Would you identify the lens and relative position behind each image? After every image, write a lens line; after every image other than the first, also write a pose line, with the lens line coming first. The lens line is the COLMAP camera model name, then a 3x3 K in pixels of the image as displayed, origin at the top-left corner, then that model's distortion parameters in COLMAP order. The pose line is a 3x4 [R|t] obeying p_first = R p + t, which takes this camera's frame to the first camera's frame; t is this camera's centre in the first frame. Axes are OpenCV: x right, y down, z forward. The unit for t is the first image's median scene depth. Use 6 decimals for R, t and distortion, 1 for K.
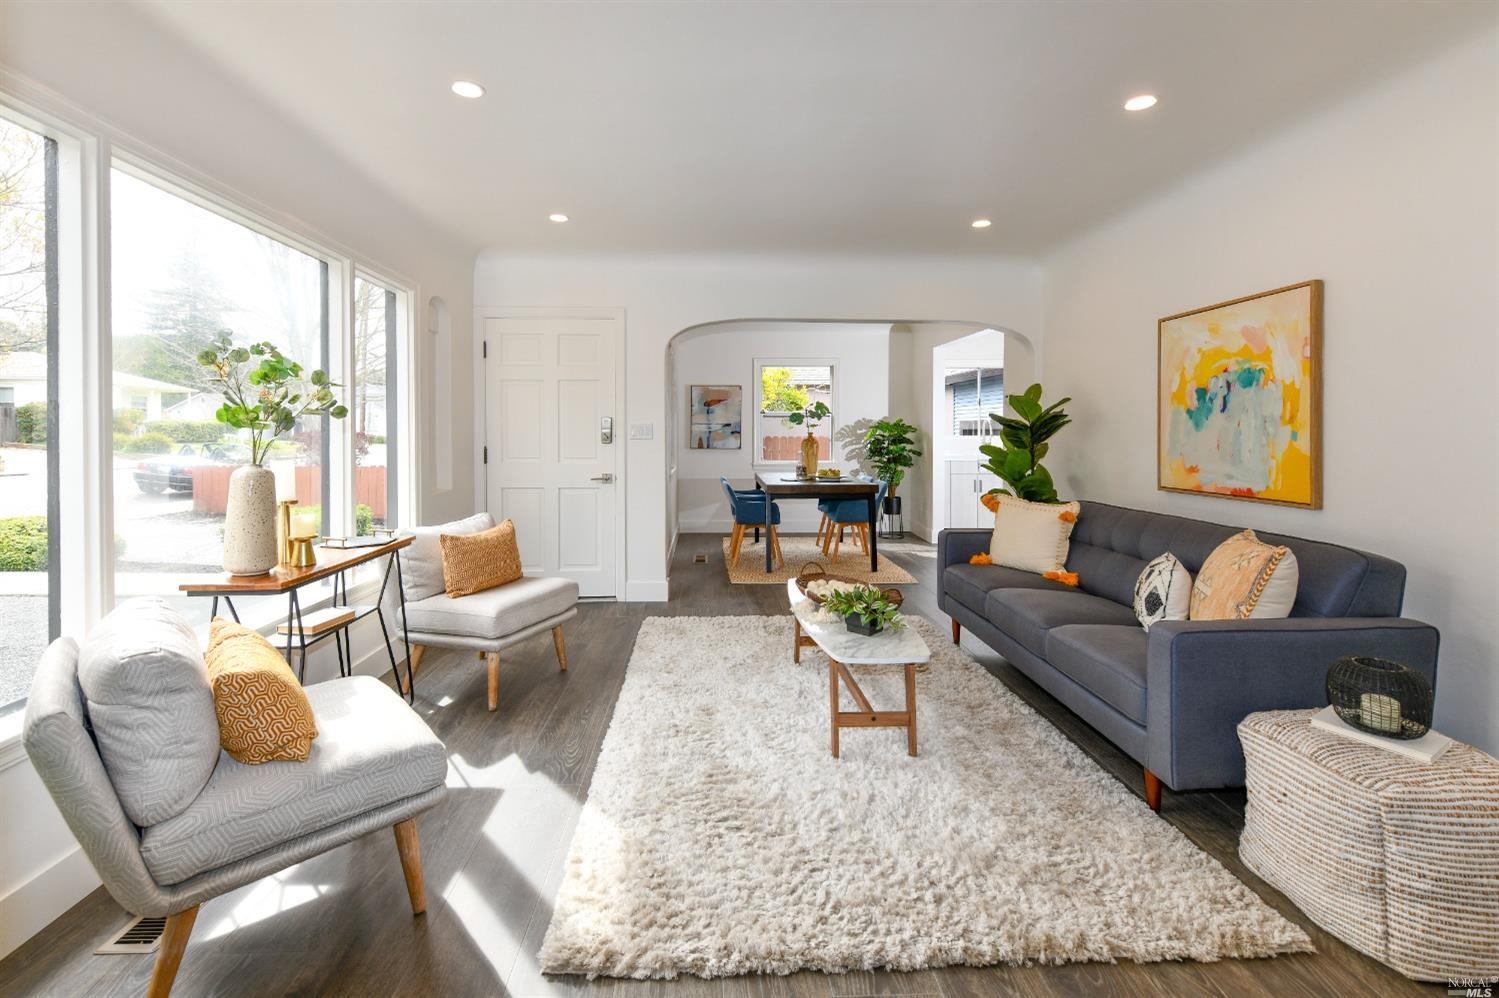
lens RADIAL K [[693.7, 0, 745.9], [0, 693.7, 435.9], [0, 0, 1]] dist [0.001136, 0.000351]
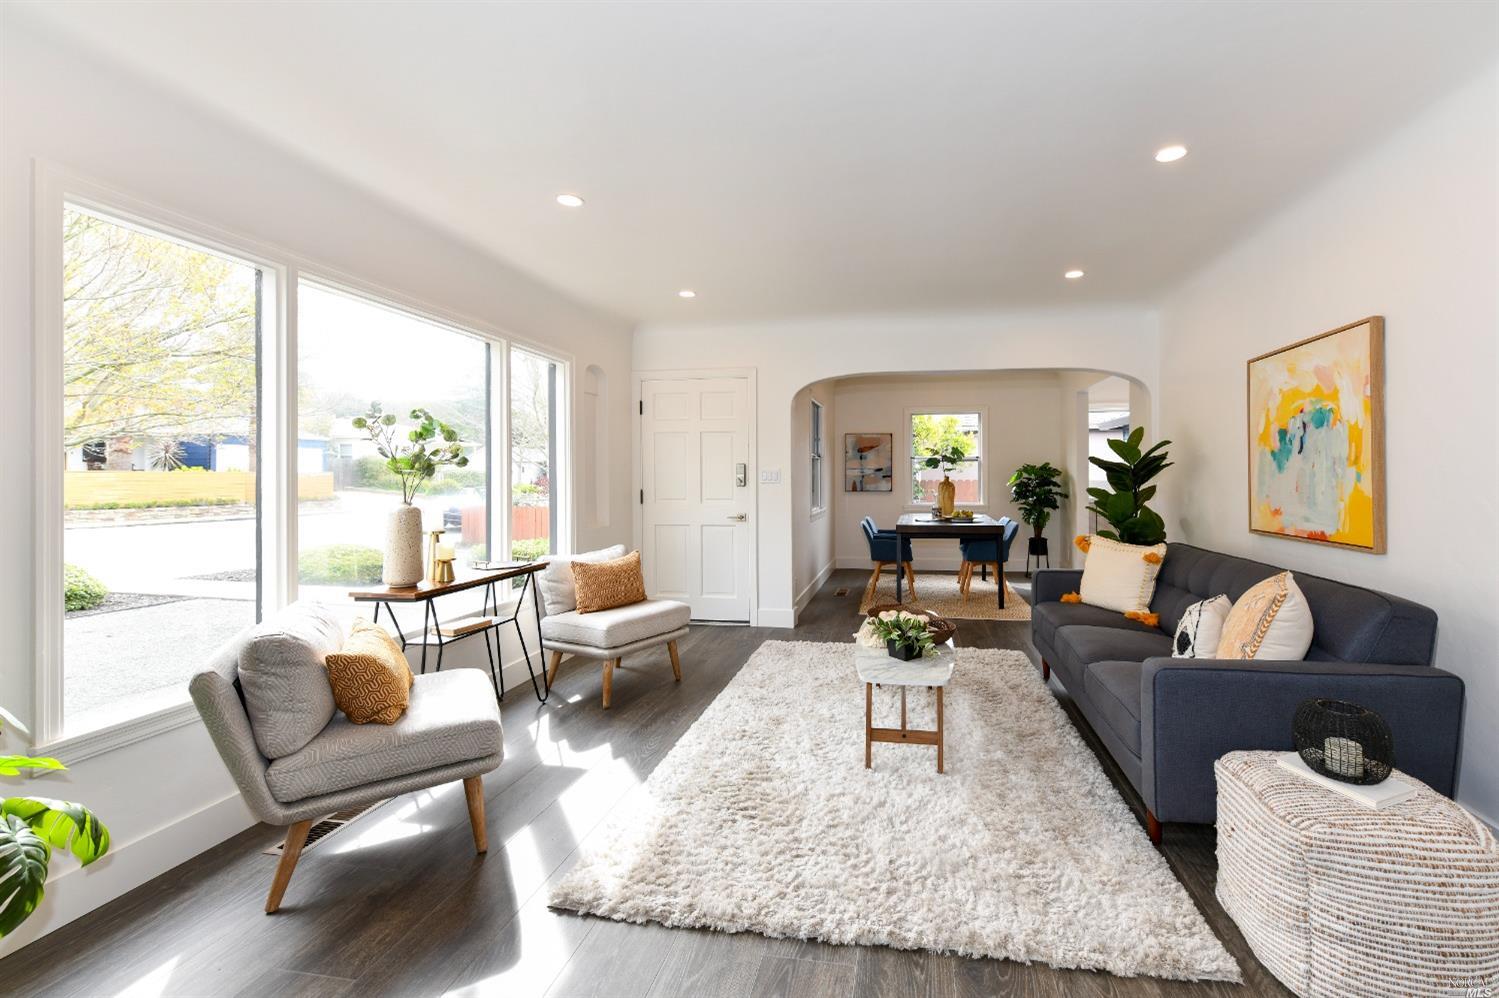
lens RADIAL K [[649.8, 0, 821.8], [0, 649.8, 472.6], [0, 0, 1]] dist [0.001712, -0.000163]
pose [[0.980467, -0.005775, -0.196601, 0.293893], [0.003559, 0.999926, -0.011624, 0.001536], [0.196654, 0.010698, 0.980415, -0.046844]]
